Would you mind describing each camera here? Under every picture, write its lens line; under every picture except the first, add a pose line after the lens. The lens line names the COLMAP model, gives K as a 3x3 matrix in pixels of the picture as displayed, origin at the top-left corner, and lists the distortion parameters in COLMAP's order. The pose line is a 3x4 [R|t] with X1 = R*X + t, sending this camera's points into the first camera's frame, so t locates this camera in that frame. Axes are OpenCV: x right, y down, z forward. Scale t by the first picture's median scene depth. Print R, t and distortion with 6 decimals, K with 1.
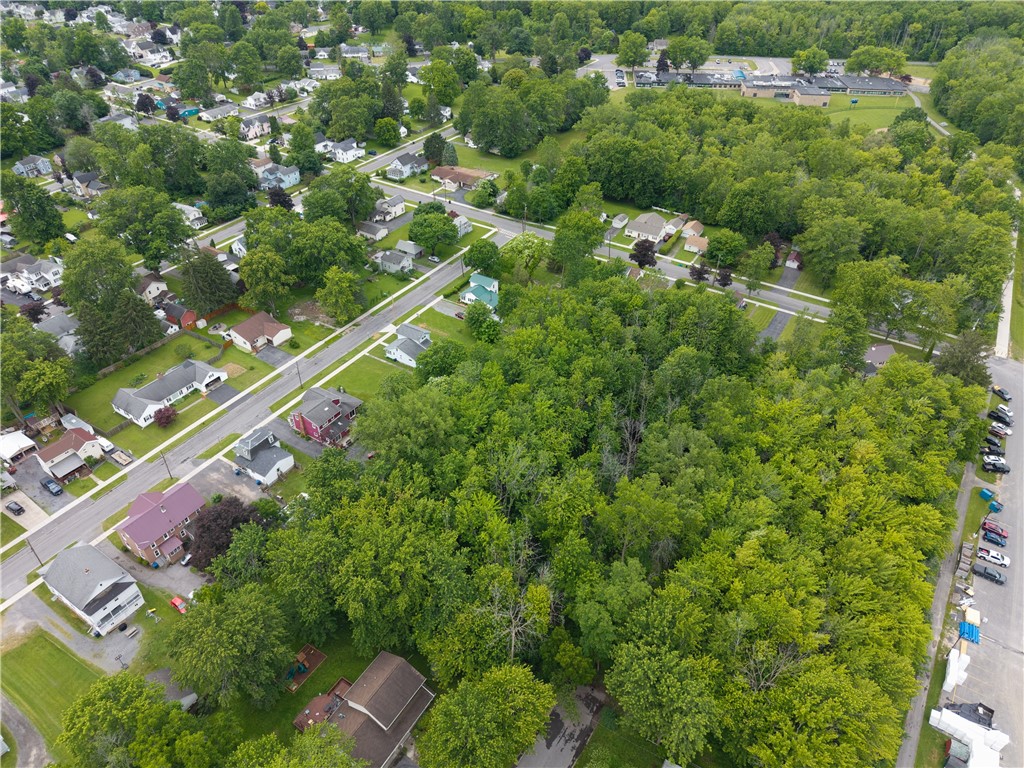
lens RADIAL K [[690.5, 0, 513.3], [0, 690.5, 382.8], [0, 0, 1]] dist [0.000511, 0.005873]
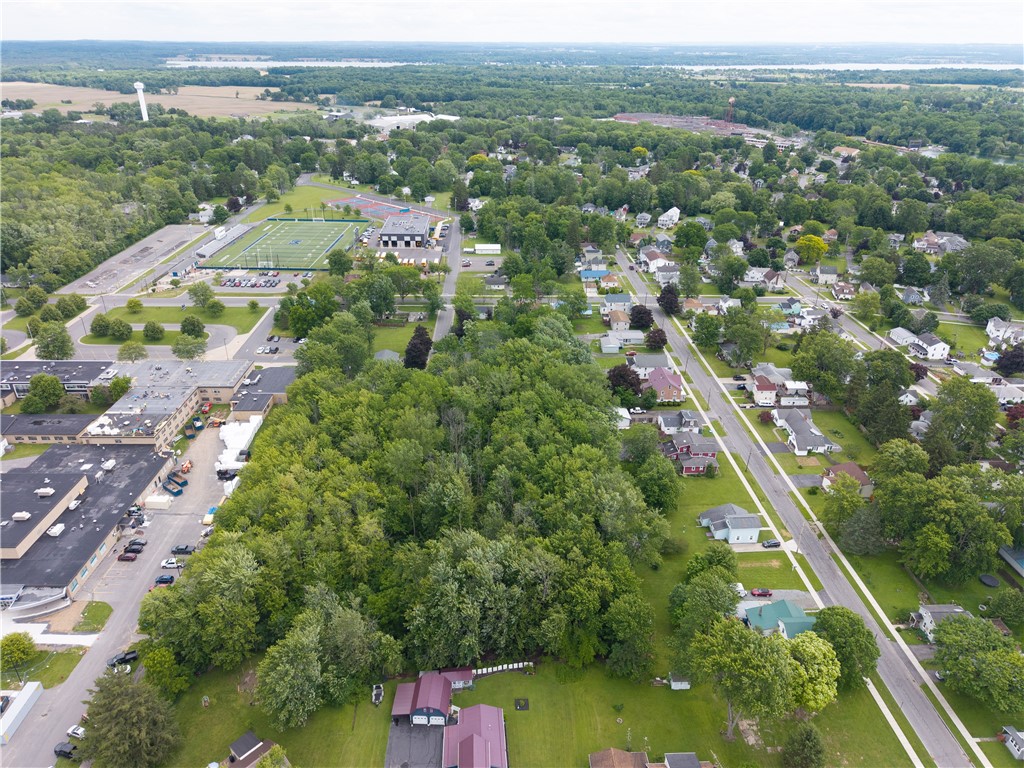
lens RADIAL K [[690.5, 0, 512.7], [0, 690.5, 383.3], [0, 0, 1]] dist [0.000511, 0.005873]
pose [[-0.821361, 0.231756, -0.521205, 0.552236], [-0.365257, 0.488140, 0.792658, -0.788462], [0.438124, 0.841432, -0.316289, 0.998459]]
